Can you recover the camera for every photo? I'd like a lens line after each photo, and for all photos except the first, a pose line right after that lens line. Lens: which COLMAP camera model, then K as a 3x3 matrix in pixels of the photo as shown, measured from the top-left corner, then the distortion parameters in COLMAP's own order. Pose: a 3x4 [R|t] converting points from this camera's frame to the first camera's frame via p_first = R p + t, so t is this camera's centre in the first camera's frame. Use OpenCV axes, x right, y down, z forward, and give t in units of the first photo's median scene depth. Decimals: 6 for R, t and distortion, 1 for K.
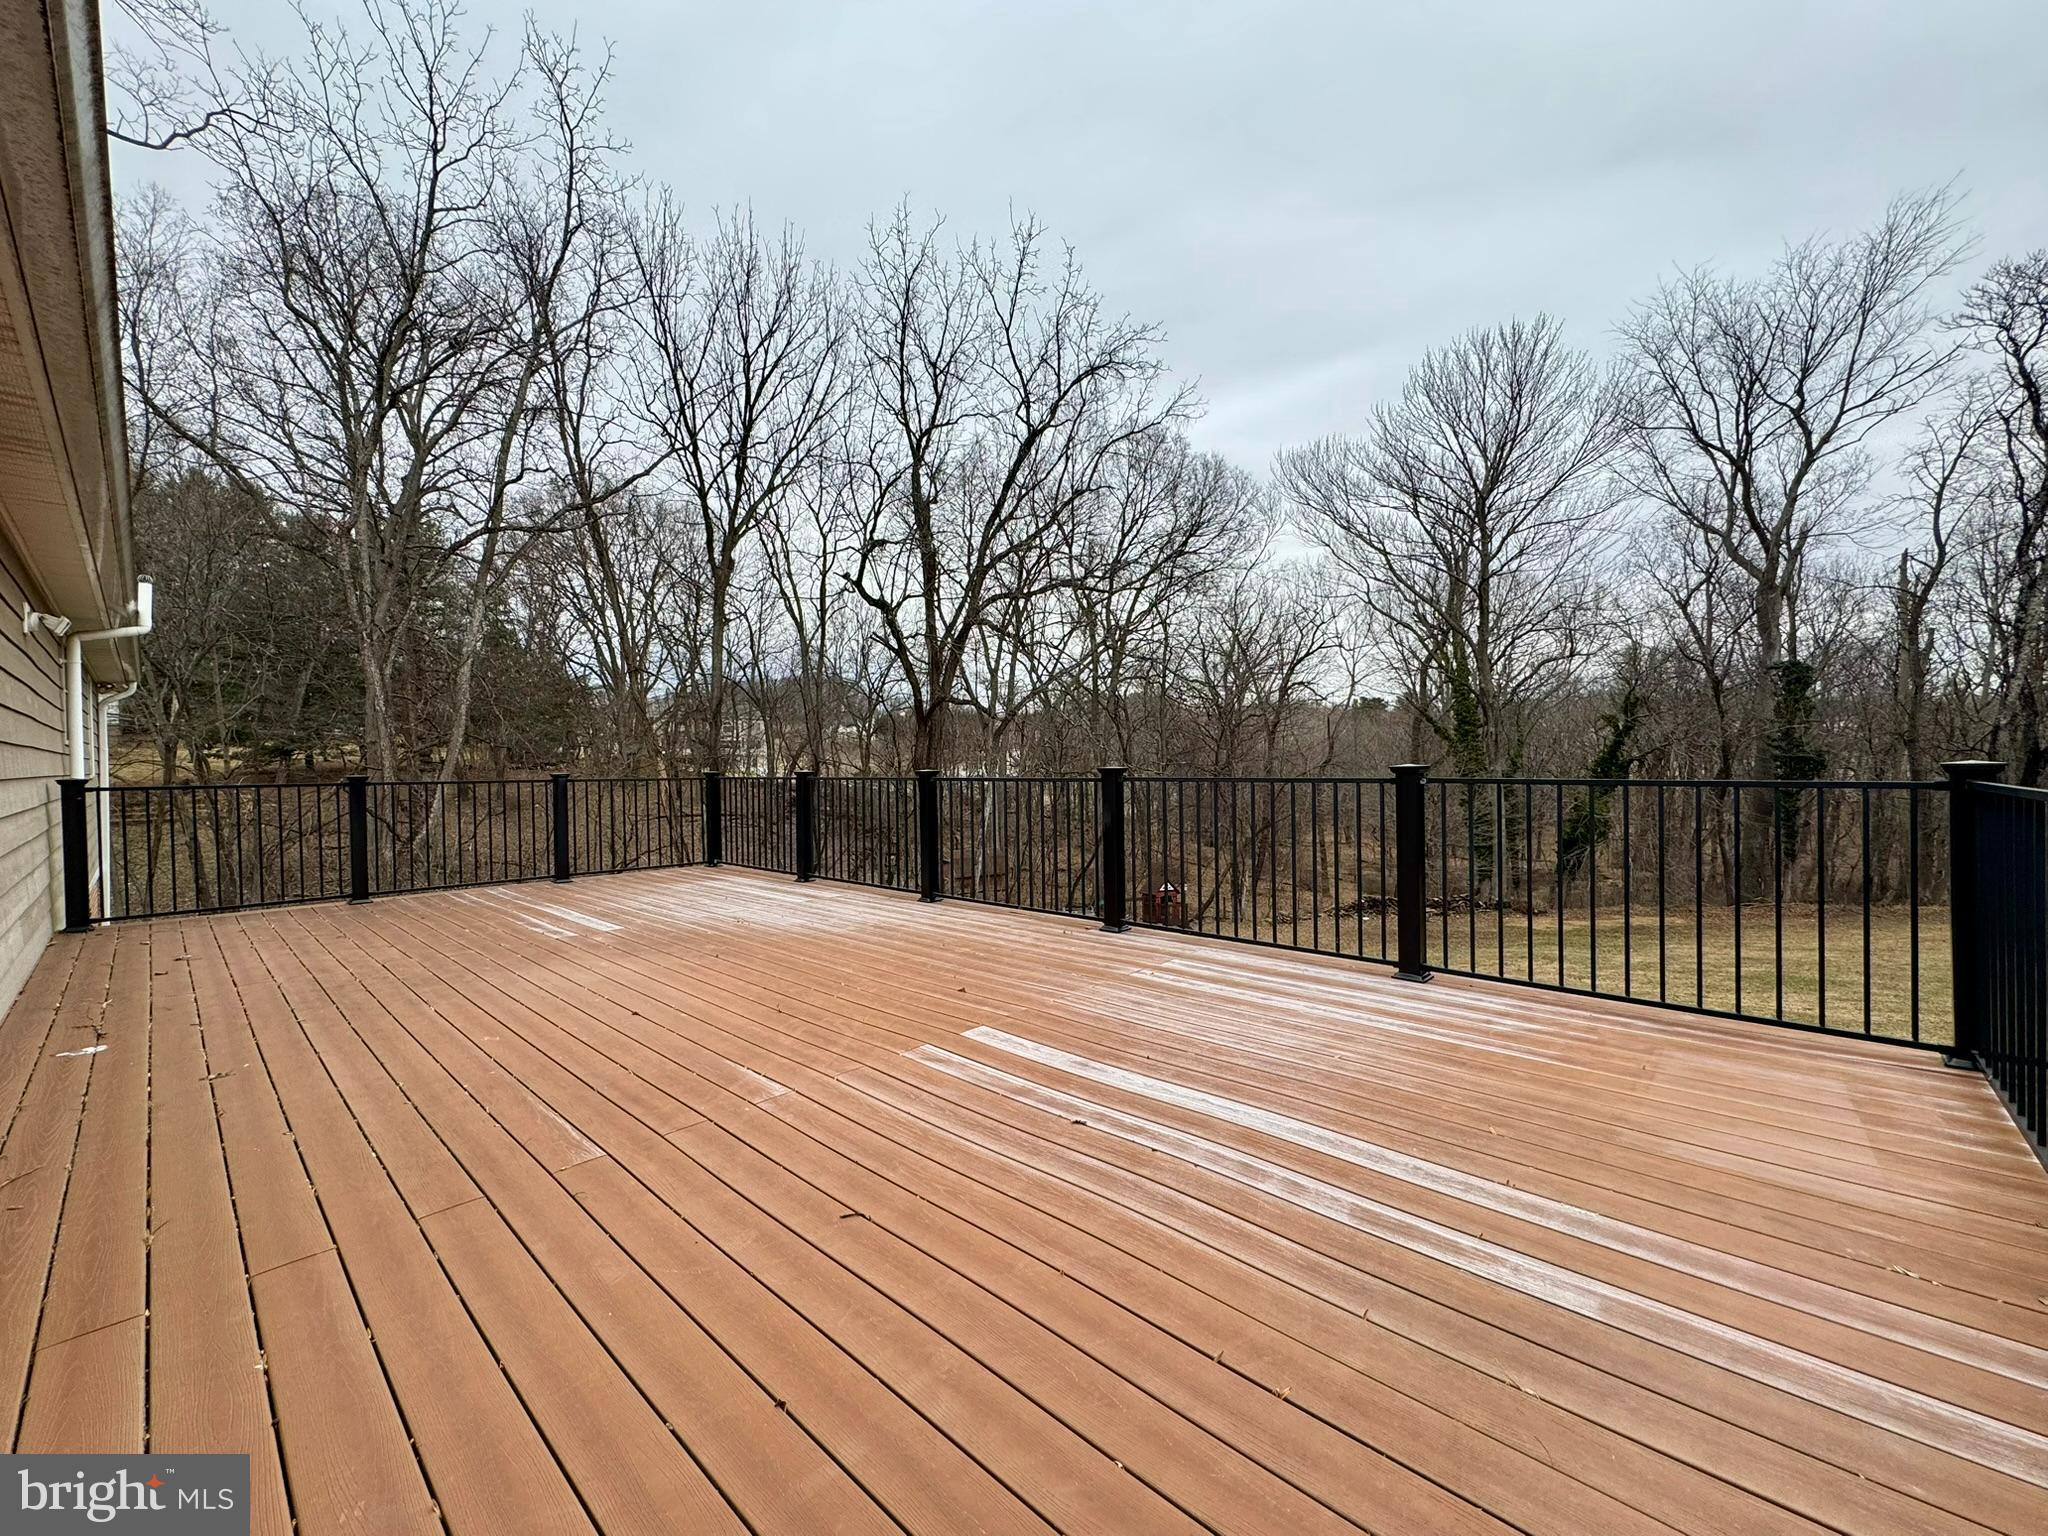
lens RADIAL K [[814.7, 0, 1021.4], [0, 814.7, 768.9], [0, 0, 1]] dist [-0.000593, -0.000089]
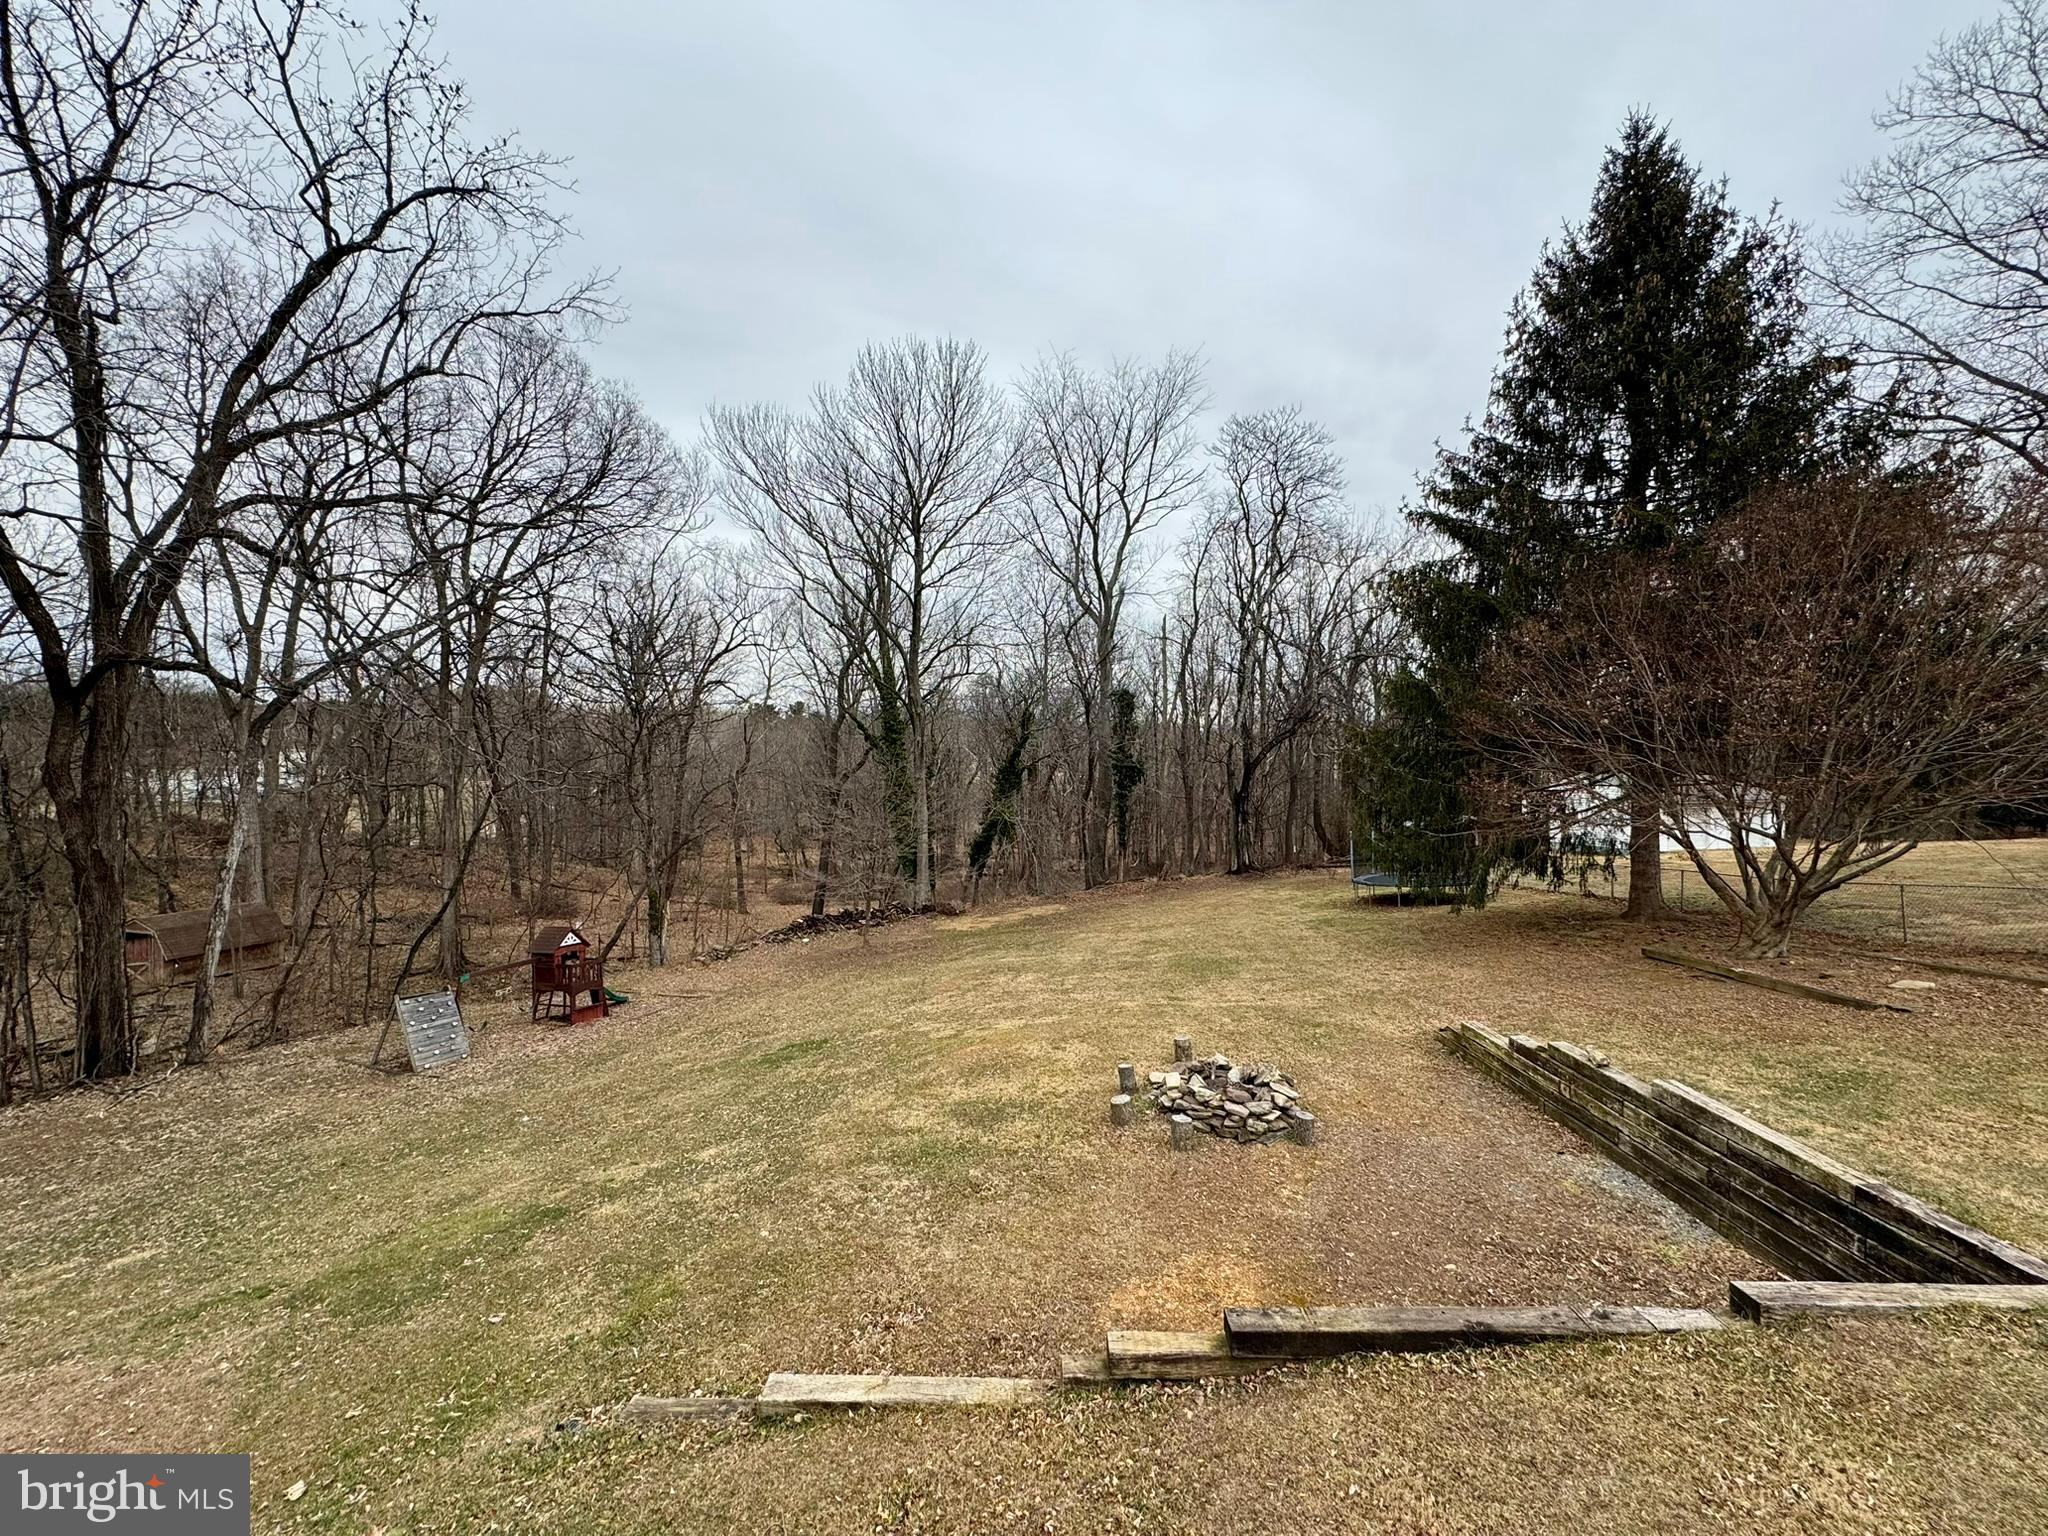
lens RADIAL K [[814.7, 0, 1021.4], [0, 814.7, 768.9], [0, 0, 1]] dist [-0.000593, -0.000089]
pose [[0.750888, 0.001744, 0.660428, -0.002070], [0.004258, 0.999963, -0.007481, -0.001503], [-0.660416, 0.008429, 0.750852, 0.140772]]
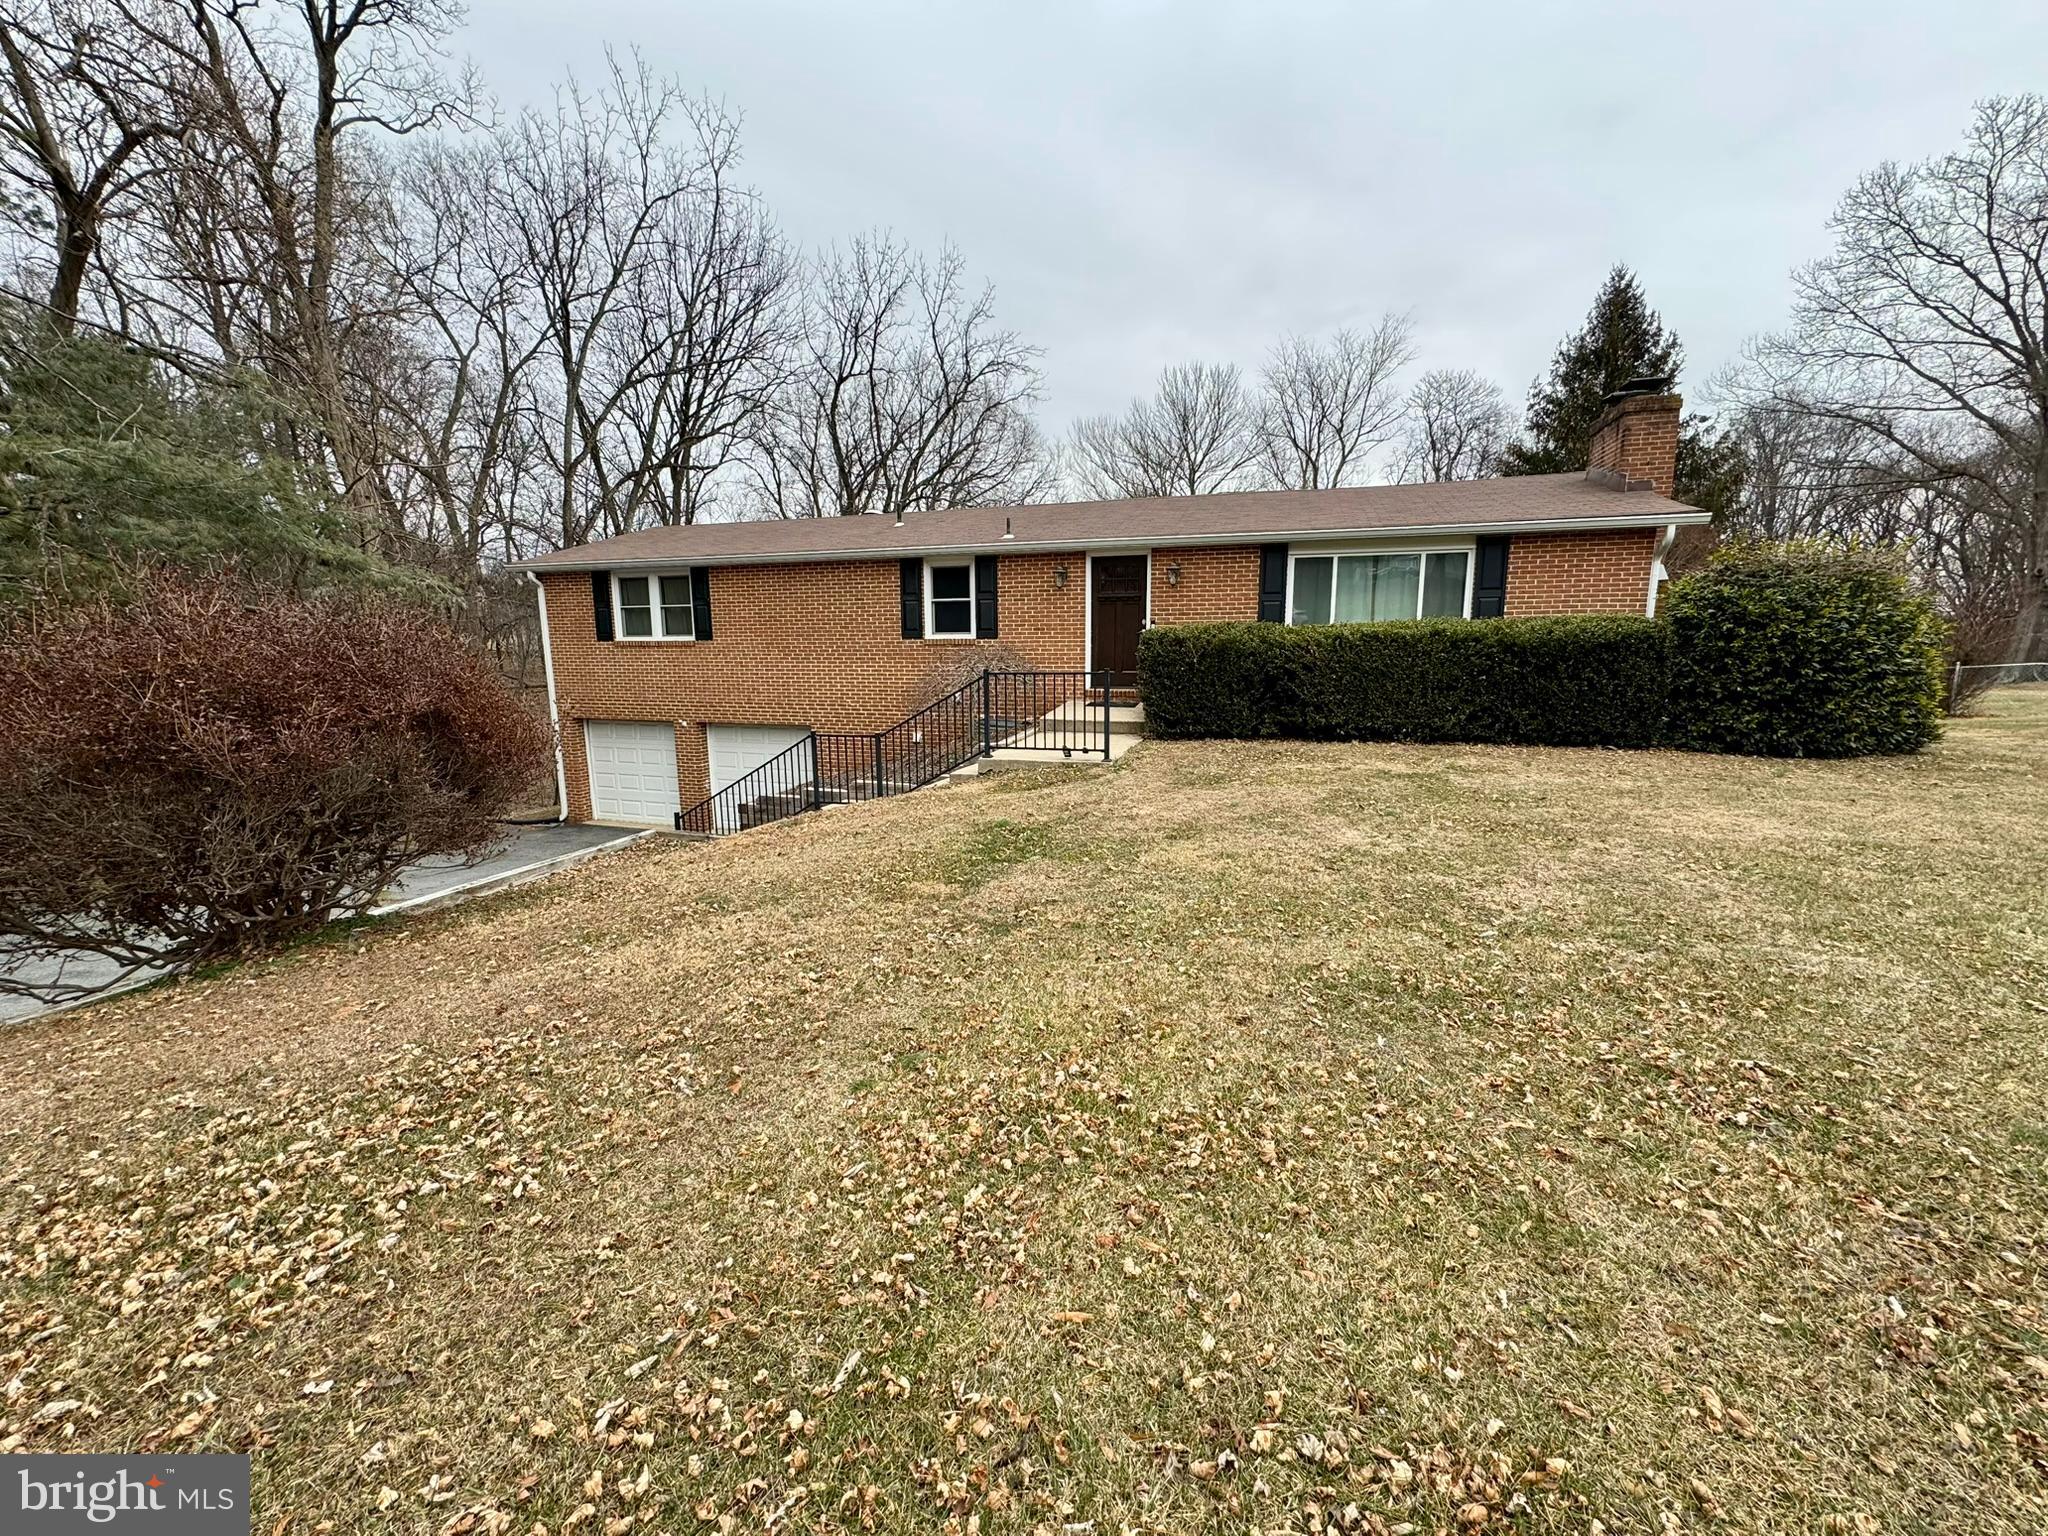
lens RADIAL K [[814.7, 0, 1021.4], [0, 814.7, 768.9], [0, 0, 1]] dist [-0.000593, -0.000089]
pose [[0.906499, -0.062276, 0.417590, -0.404458], [-0.000323, 0.988959, 0.148187, 0.013137], [-0.422208, -0.134466, 0.896470, -0.344608]]
